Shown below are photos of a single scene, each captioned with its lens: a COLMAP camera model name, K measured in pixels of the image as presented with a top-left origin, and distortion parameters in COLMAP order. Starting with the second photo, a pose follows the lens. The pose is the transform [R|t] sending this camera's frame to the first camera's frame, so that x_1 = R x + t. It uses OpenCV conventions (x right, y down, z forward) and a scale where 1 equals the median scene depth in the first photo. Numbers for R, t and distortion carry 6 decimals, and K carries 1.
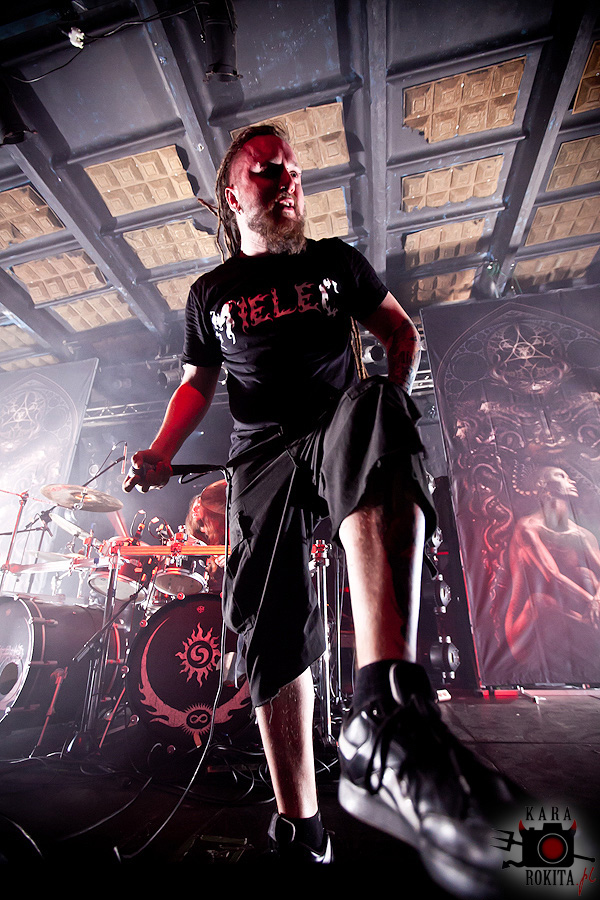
lens RADIAL K [[408.7, 0, 304.8], [0, 408.7, 458.4], [0, 0, 1]] dist [-0.032518, 0.005227]
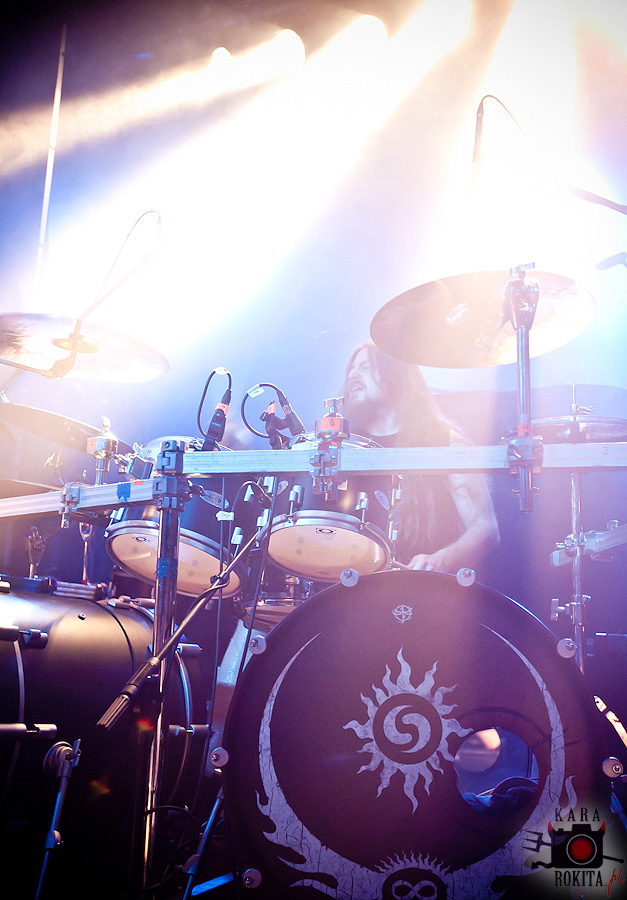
lens RADIAL K [[949.9, 0, 322.9], [0, 949.9, 501.1], [0, 0, 1]] dist [0.028405, 0.000000]
pose [[0.970997, 0.005938, -0.239019, -0.062018], [0.047119, 0.975334, 0.215647, 0.042556], [0.234404, -0.220655, 0.946766, 0.097308]]
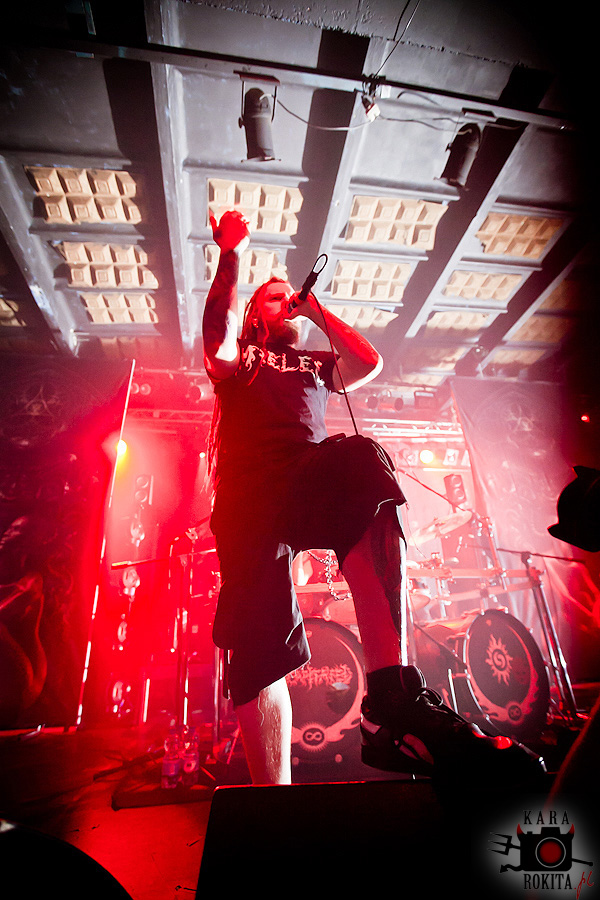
lens RADIAL K [[408.7, 0, 299.6], [0, 408.7, 459.1], [0, 0, 1]] dist [-0.032518, 0.005227]
pose [[0.937767, 0.115992, 0.327321, -0.626835], [-0.095037, 0.992305, -0.079364, 0.020302], [-0.334008, 0.043317, 0.941574, 0.020583]]
